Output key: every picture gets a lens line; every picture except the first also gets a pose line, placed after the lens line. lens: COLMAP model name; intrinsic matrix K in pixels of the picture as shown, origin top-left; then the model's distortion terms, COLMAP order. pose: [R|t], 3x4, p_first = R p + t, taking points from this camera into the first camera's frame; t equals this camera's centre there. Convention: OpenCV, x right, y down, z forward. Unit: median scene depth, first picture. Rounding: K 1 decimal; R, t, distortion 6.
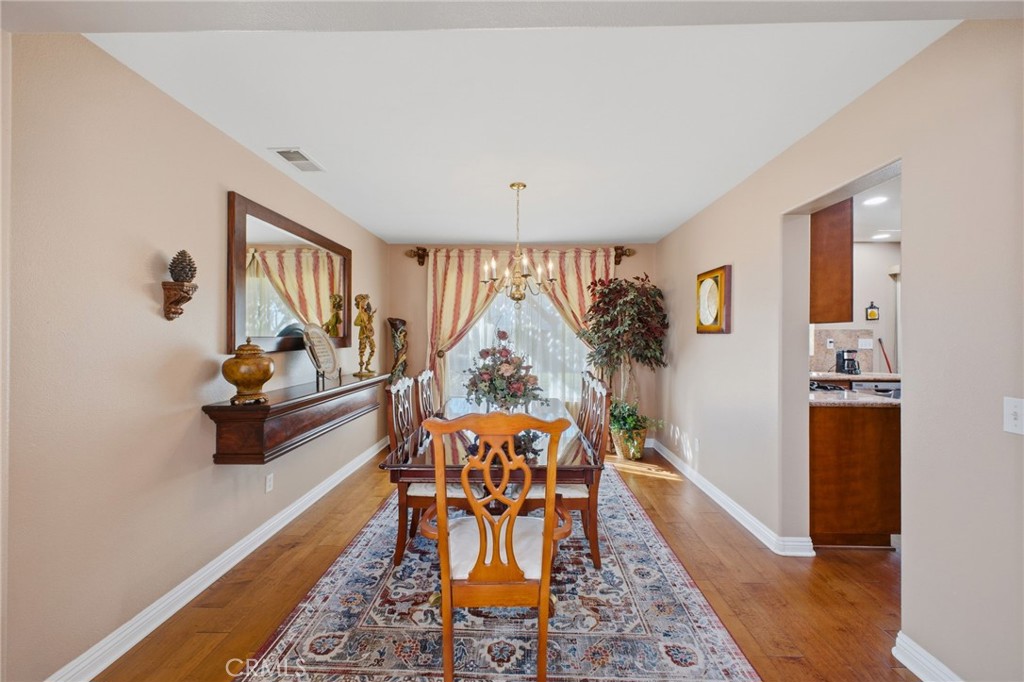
lens RADIAL K [[405.5, 0, 512.9], [0, 405.5, 336.1], [0, 0, 1]] dist [0.011474, -0.003967]
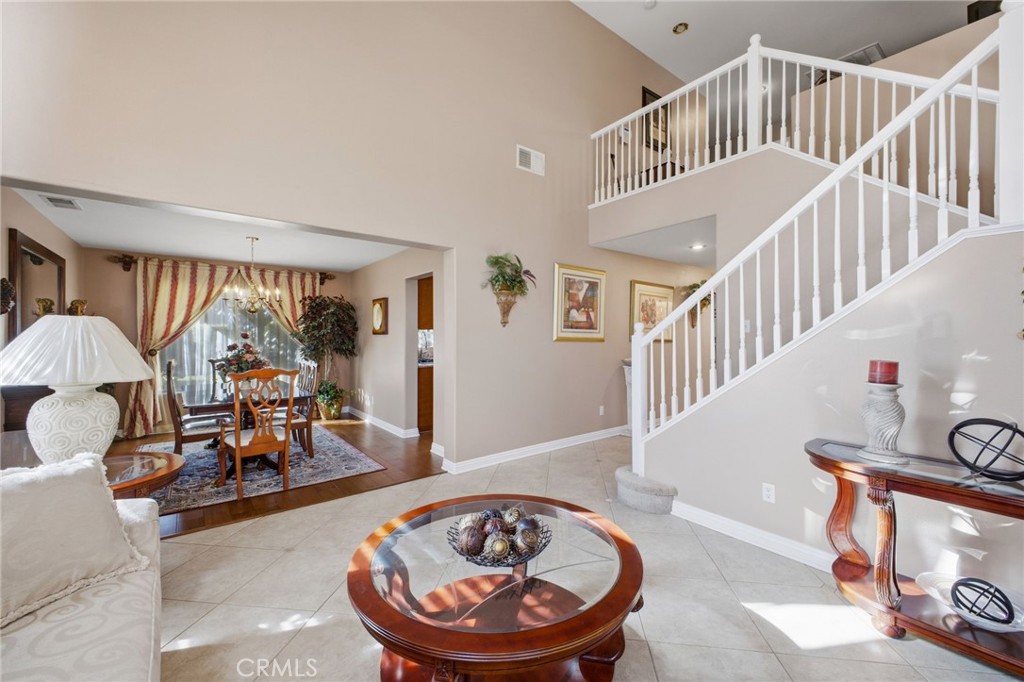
lens RADIAL K [[405.5, 0, 517.0], [0, 405.5, 336.7], [0, 0, 1]] dist [0.011474, -0.003967]
pose [[0.762922, -0.003402, 0.646482, -0.201116], [0.000975, 0.999991, 0.004112, -0.003581], [-0.646490, -0.002506, 0.762918, -0.747439]]
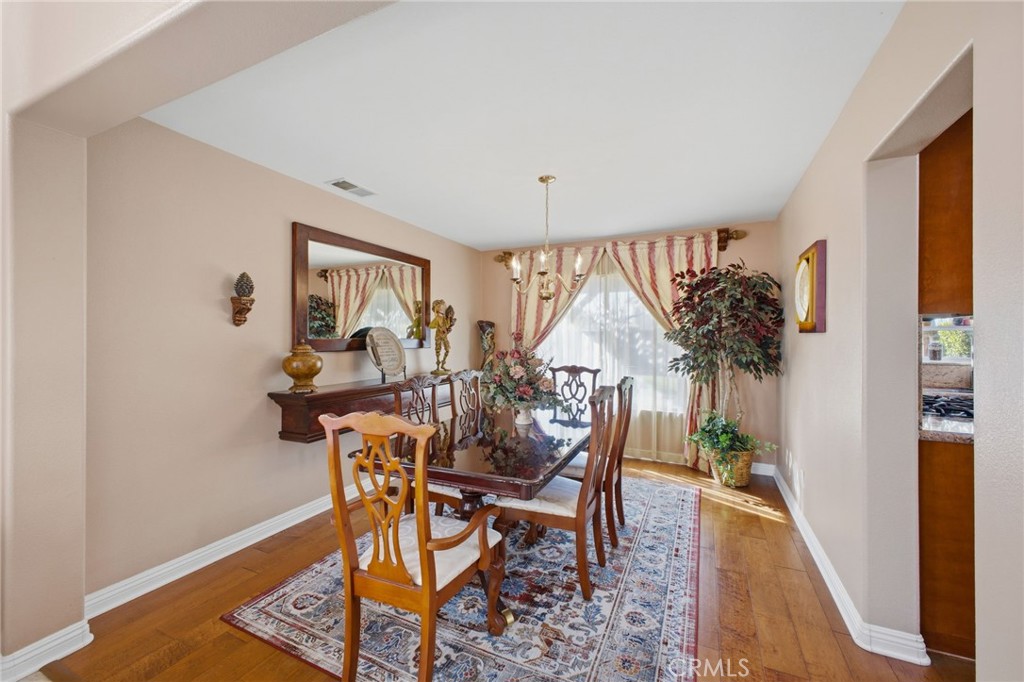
lens RADIAL K [[405.5, 0, 511.9], [0, 405.5, 337.5], [0, 0, 1]] dist [0.011474, -0.003967]
pose [[0.916097, -0.004448, -0.400931, 0.287619], [0.004407, 0.999990, -0.001026, 0.001464], [0.400932, -0.000827, 0.916107, 0.087002]]
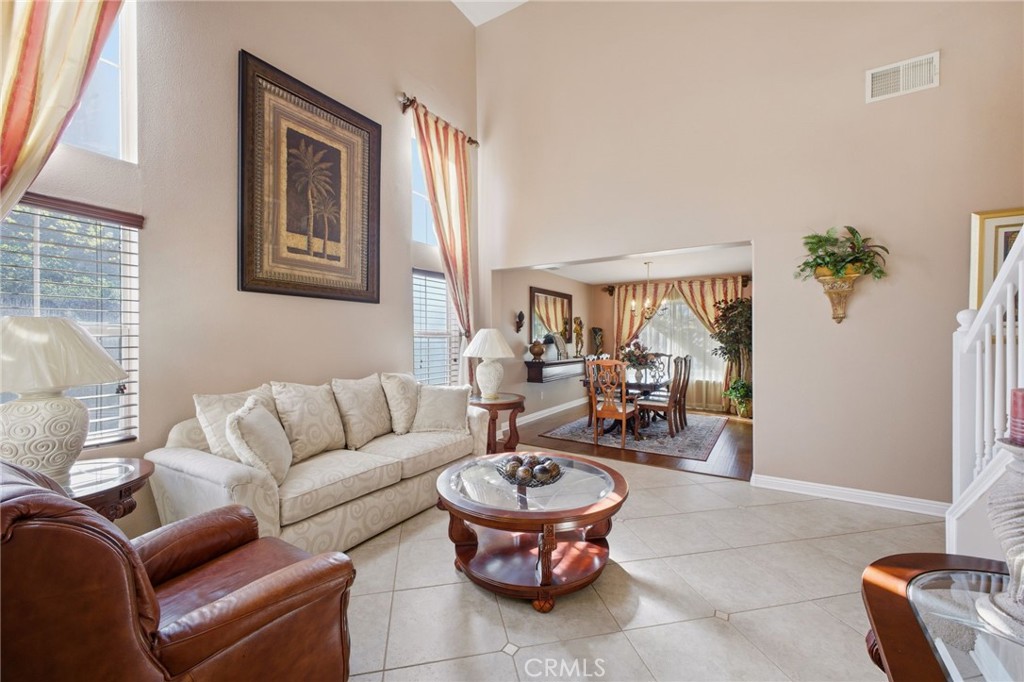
lens RADIAL K [[405.5, 0, 507.7], [0, 405.5, 336.6], [0, 0, 1]] dist [0.011474, -0.003967]
pose [[0.854946, -0.008901, -0.518641, 0.418983], [0.007422, 0.999960, -0.004927, 0.001939], [0.518664, 0.000363, 0.854978, -0.997601]]
